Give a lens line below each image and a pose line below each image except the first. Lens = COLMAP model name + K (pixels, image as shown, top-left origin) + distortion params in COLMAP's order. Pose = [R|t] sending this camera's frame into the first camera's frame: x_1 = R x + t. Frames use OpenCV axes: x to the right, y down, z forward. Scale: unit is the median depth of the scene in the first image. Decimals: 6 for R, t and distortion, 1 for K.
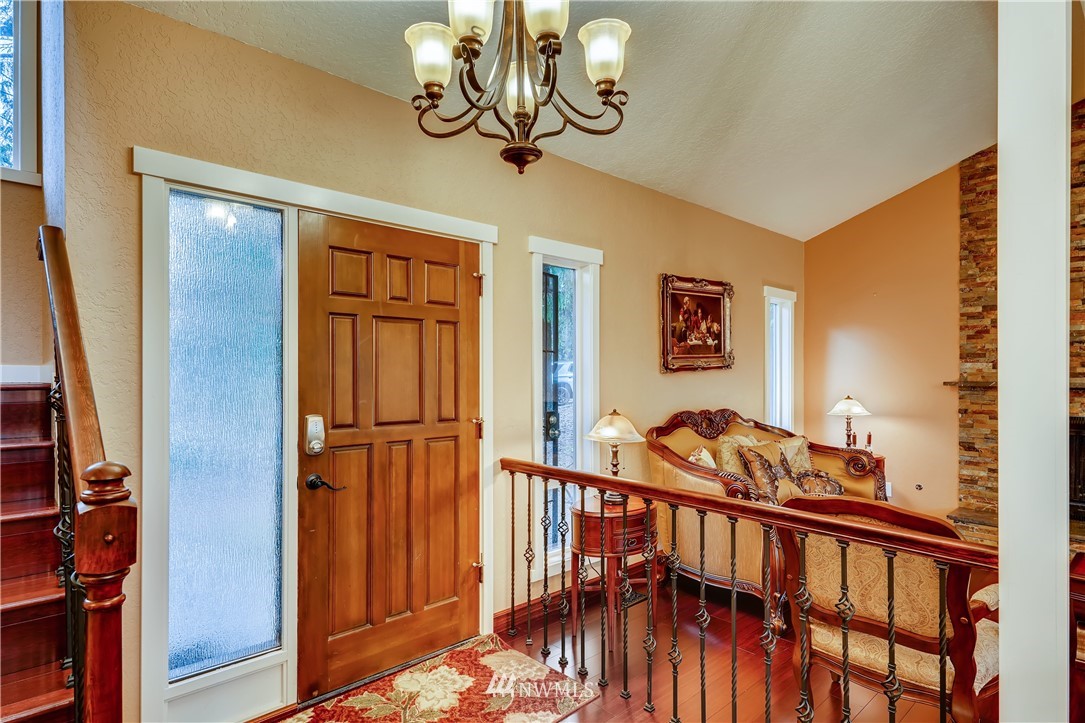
lens RADIAL K [[573.2, 0, 540.0], [0, 573.2, 364.9], [0, 0, 1]] dist [0.002231, -0.001223]
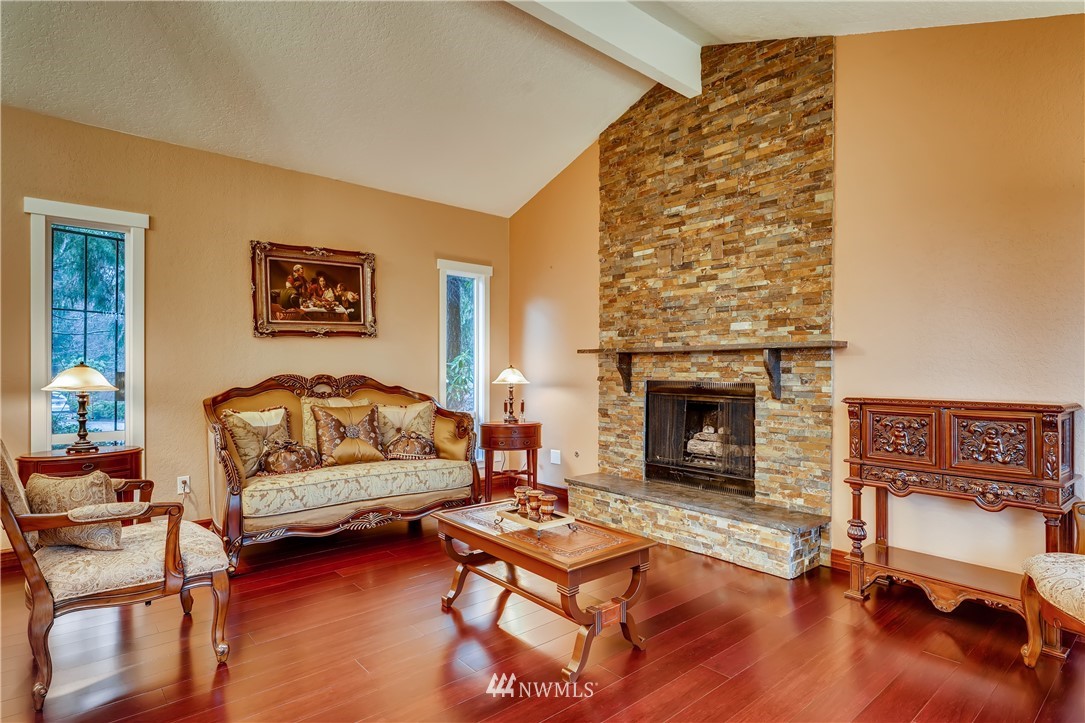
lens RADIAL K [[573.2, 0, 545.3], [0, 573.2, 363.5], [0, 0, 1]] dist [0.002231, -0.001223]
pose [[0.999929, 0.001040, -0.011829, 0.669072], [-0.001007, 0.999995, 0.002837, 0.052439], [0.011832, -0.002825, 0.999926, -0.025086]]
